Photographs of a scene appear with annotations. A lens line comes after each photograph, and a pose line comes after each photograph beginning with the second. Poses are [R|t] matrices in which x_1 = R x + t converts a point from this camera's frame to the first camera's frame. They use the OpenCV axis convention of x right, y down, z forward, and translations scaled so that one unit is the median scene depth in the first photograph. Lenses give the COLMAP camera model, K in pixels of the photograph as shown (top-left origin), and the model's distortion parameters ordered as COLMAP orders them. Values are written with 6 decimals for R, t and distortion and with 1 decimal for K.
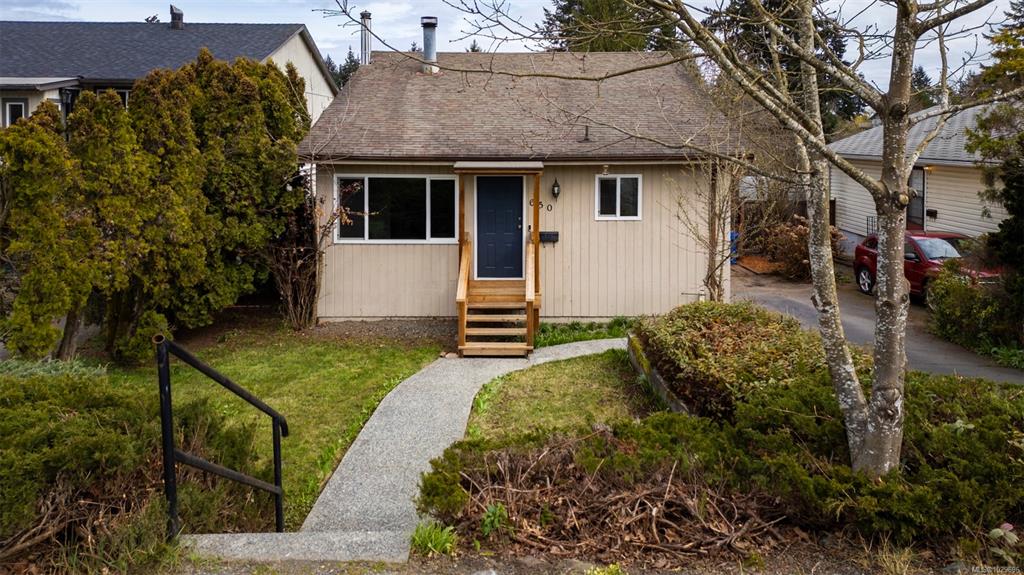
lens RADIAL K [[731.0, 0, 519.9], [0, 731.0, 162.6], [0, 0, 1]] dist [0.023946, -0.001349]
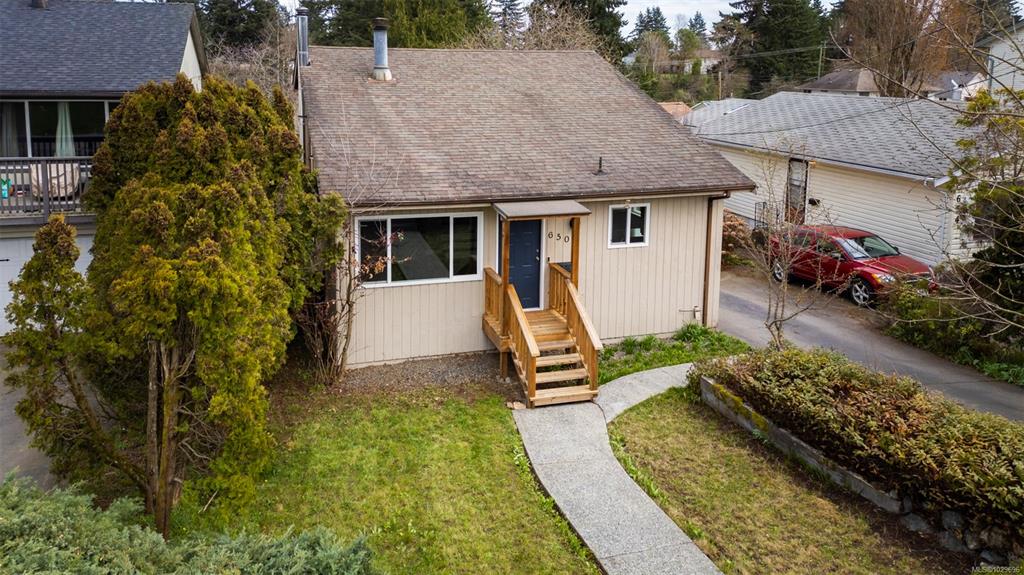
lens RADIAL K [[719.9, 0, 478.6], [0, 719.9, 181.5], [0, 0, 1]] dist [0.043215, -0.031929]
pose [[0.962133, -0.034250, 0.270419, -0.348369], [-0.000287, 0.991946, 0.126658, -0.145699], [-0.272579, -0.121939, 0.954375, 0.083528]]
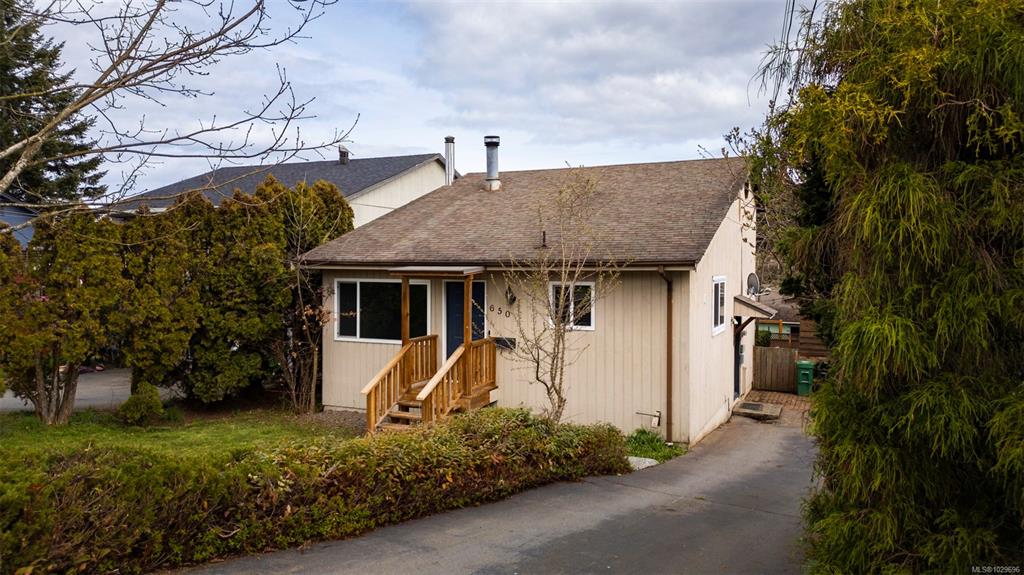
lens RADIAL K [[693.8, 0, 512.0], [0, 693.8, 287.5], [0, 0, 1]] dist [0.103780, -0.122430]
pose [[0.902805, 0.012357, -0.429873, 0.453933], [-0.014543, 0.999893, -0.001800, 0.027115], [0.429805, 0.007877, 0.902887, 0.146456]]
